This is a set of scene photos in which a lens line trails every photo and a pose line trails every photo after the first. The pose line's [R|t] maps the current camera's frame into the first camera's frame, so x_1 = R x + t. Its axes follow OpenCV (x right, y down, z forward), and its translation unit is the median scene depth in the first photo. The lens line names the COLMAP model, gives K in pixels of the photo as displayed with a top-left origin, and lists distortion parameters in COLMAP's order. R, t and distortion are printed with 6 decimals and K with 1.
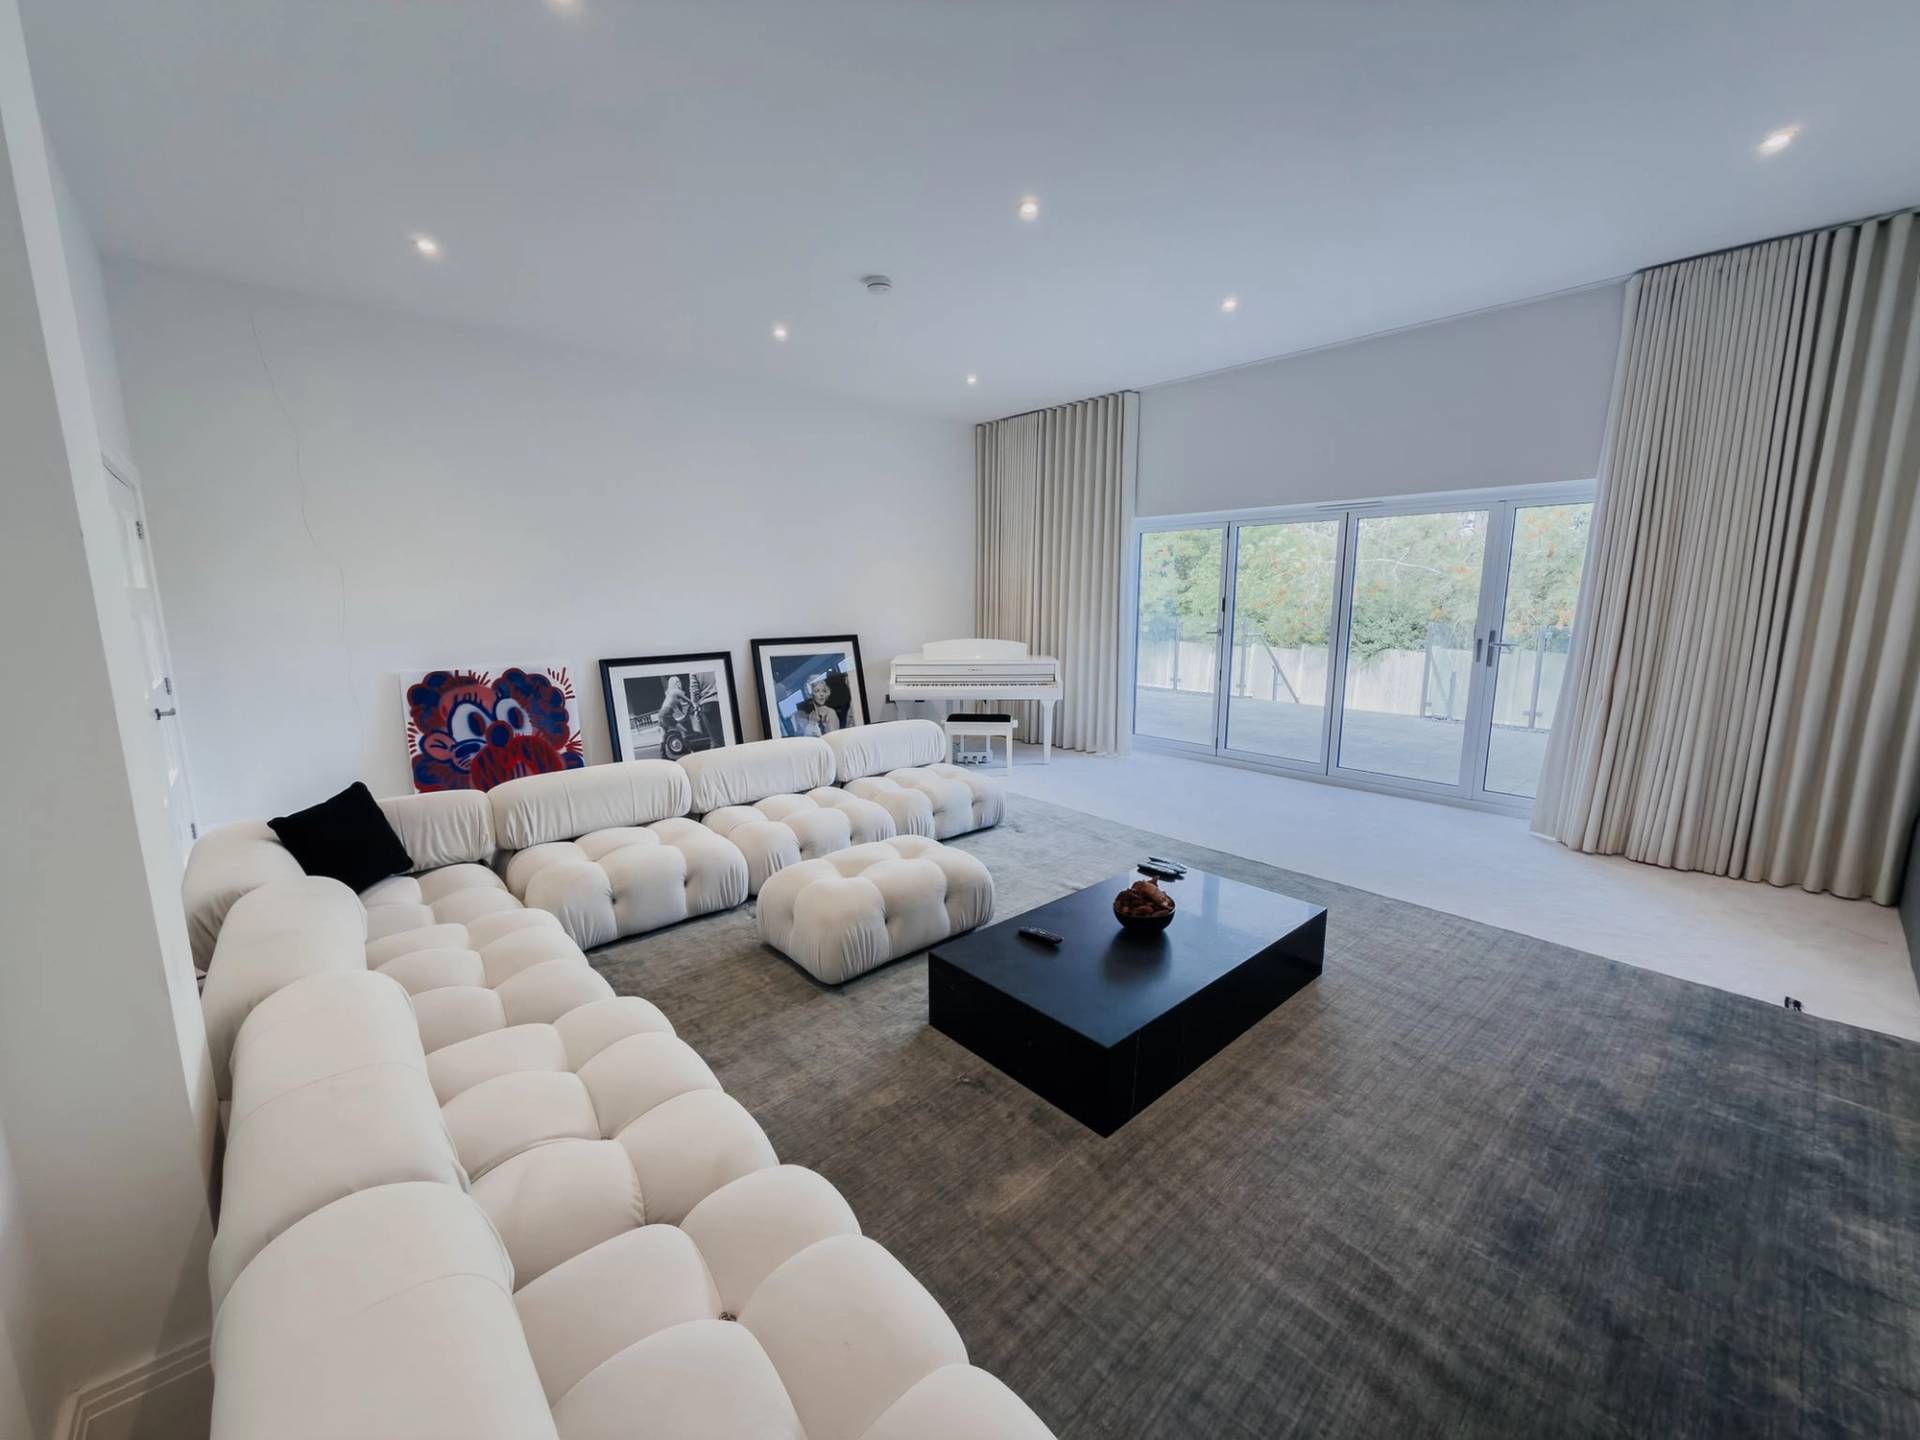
lens RADIAL K [[772.5, 0, 958.2], [0, 772.5, 722.8], [0, 0, 1]] dist [-0.001769, -0.000838]
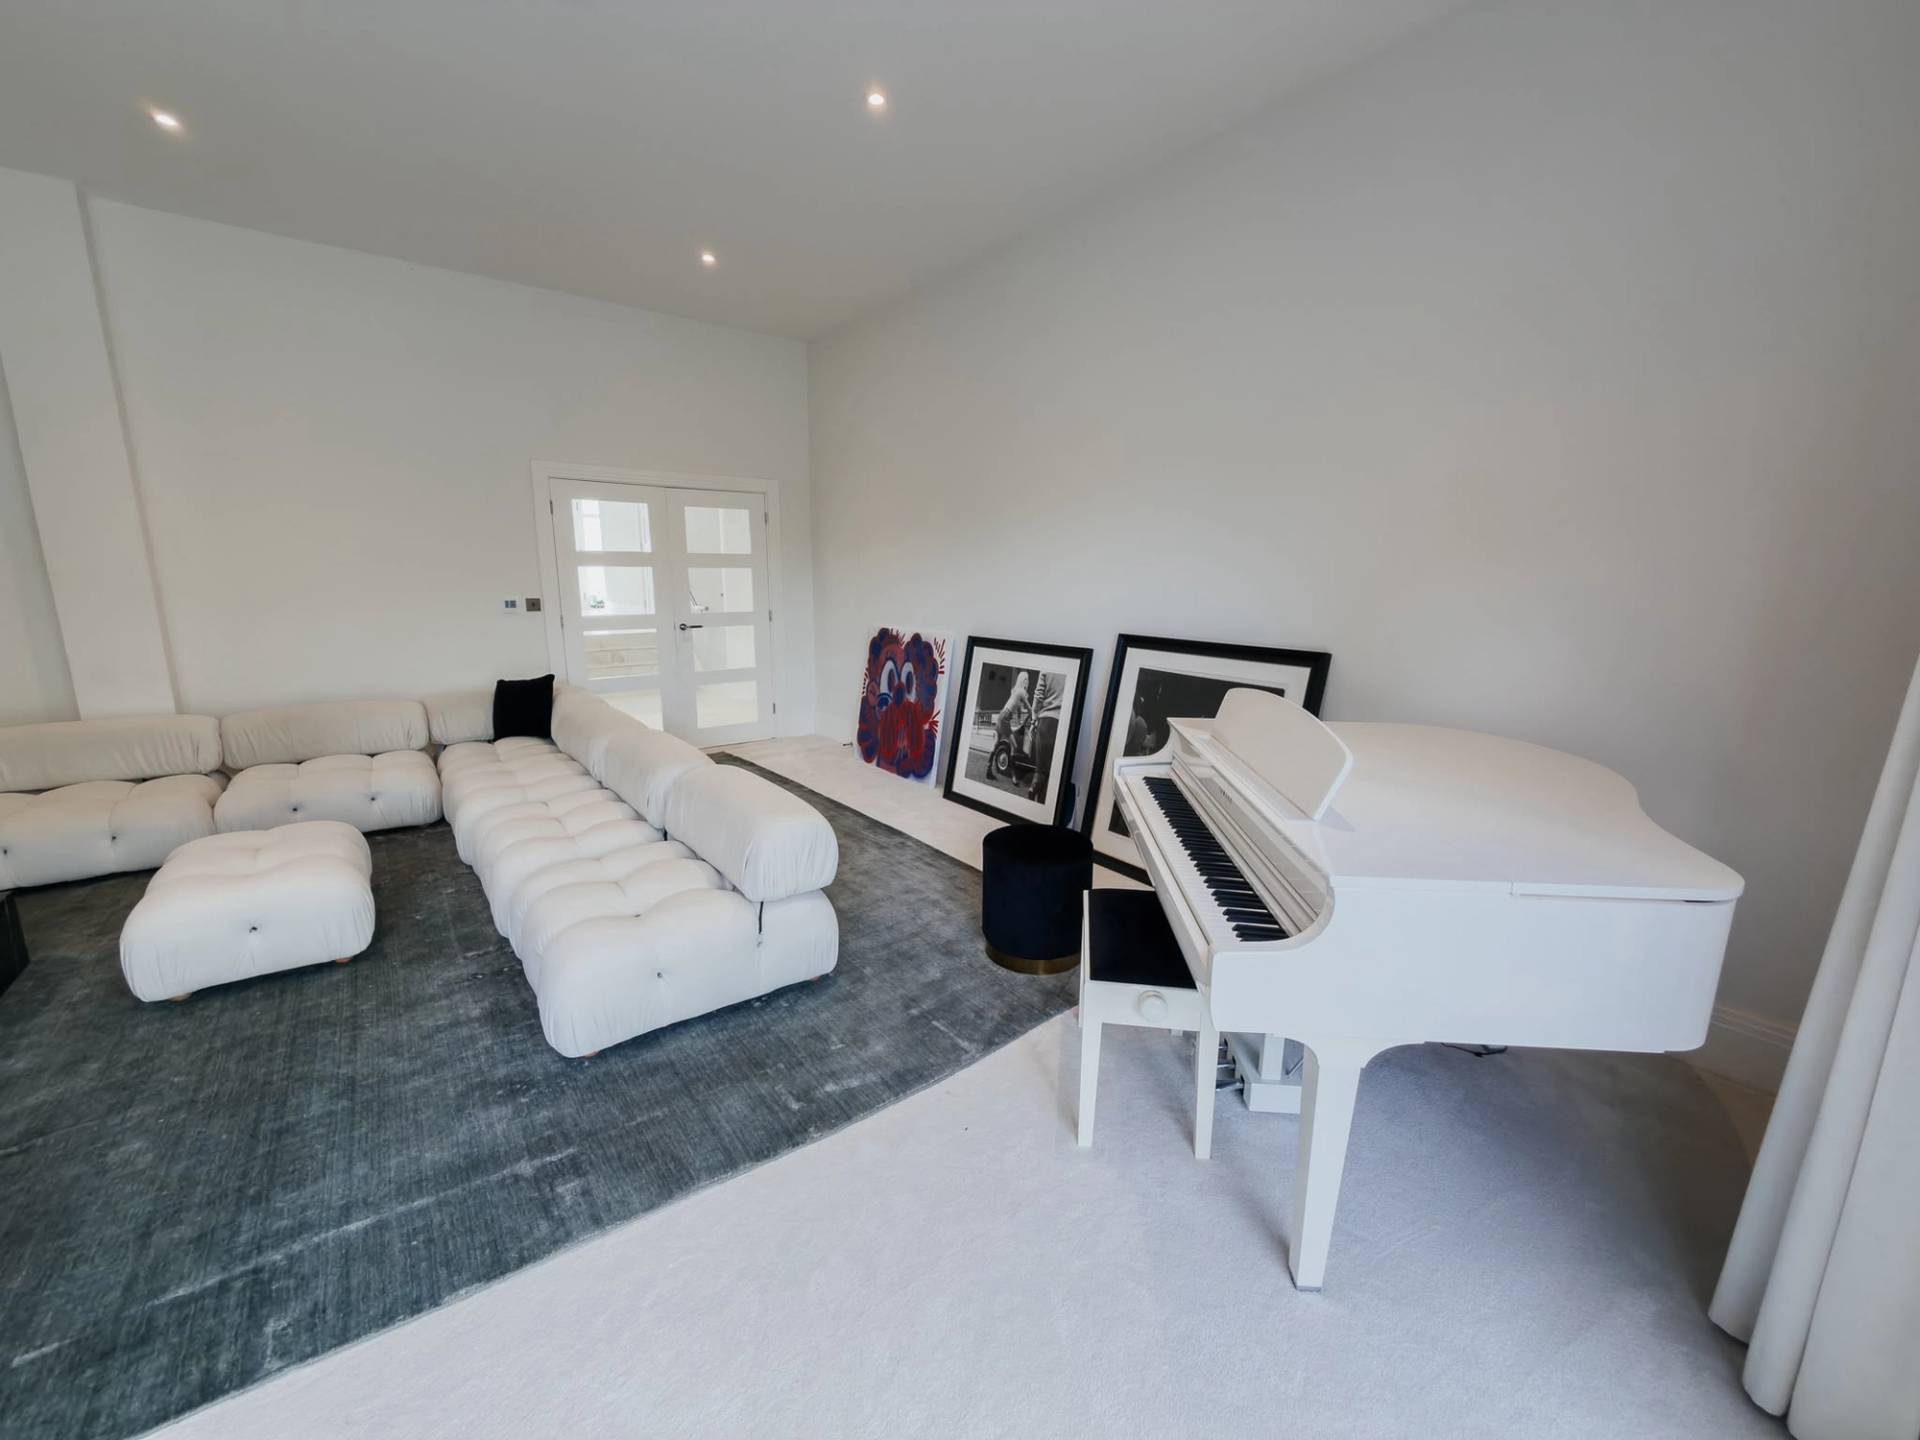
lens RADIAL K [[772.5, 0, 957.8], [0, 772.5, 720.0], [0, 0, 1]] dist [-0.001769, -0.000838]
pose [[-0.081958, 0.196188, -0.977135, 0.380472], [-0.171696, 0.962996, 0.207750, -0.165662], [0.981735, 0.184797, -0.045240, 1.037794]]
